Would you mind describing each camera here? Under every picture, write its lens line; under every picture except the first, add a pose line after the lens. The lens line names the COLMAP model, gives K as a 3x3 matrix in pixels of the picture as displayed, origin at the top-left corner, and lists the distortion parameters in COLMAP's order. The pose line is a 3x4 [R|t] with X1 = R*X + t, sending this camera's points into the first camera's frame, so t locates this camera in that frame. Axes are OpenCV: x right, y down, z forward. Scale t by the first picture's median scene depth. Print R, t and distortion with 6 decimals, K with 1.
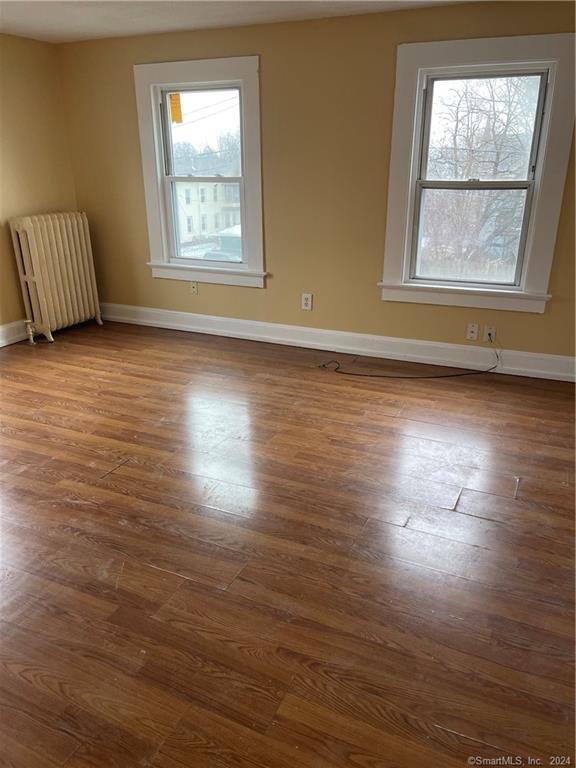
lens RADIAL K [[568.9, 0, 288.0], [0, 568.9, 384.0], [0, 0, 1]] dist [0.075731, -0.107769]
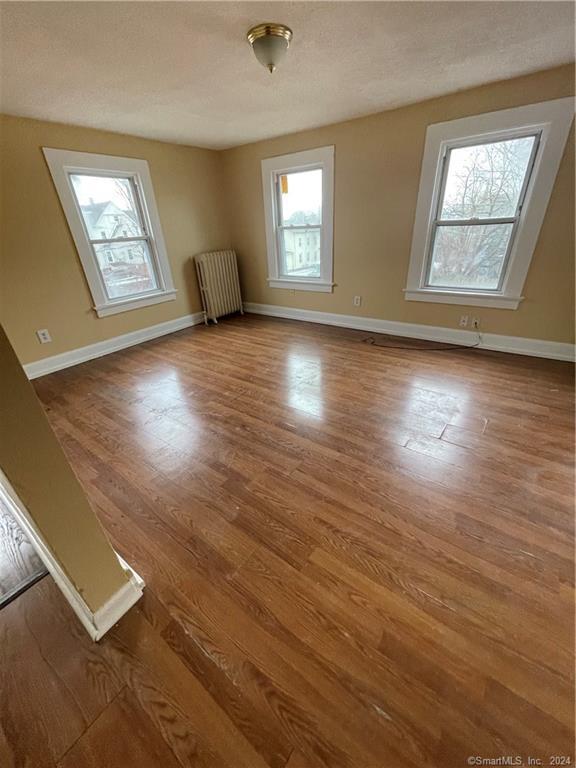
lens RADIAL K [[303.6, 0, 286.9], [0, 303.6, 383.1], [0, 0, 1]] dist [-0.002843, 0.000283]
pose [[0.978152, 0.054118, -0.200724, 0.026812], [-0.029686, 0.991989, 0.122787, -0.011902], [0.205761, -0.114146, 0.971922, 0.084603]]
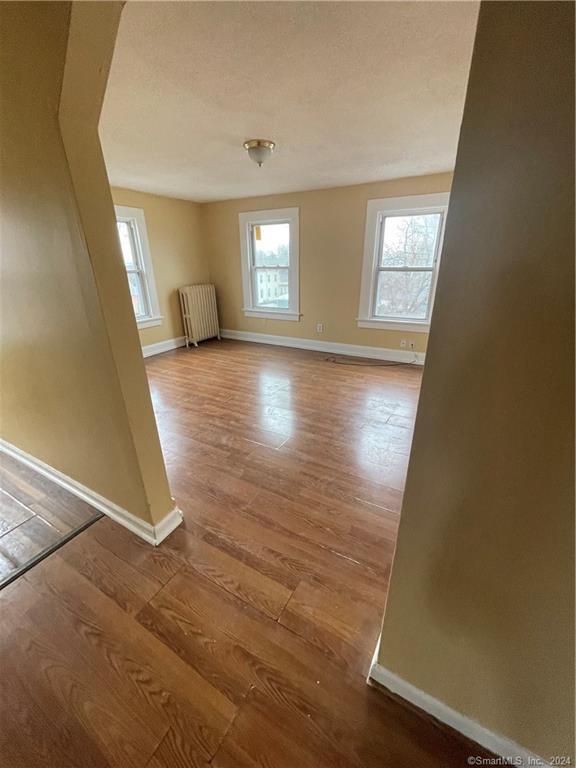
lens RADIAL K [[303.6, 0, 286.9], [0, 303.6, 383.1], [0, 0, 1]] dist [-0.002843, 0.000283]
pose [[0.996431, 0.022780, -0.081277, 0.009037], [-0.021596, 0.999648, 0.015424, 0.042663], [0.081600, -0.013614, 0.996572, -0.091198]]
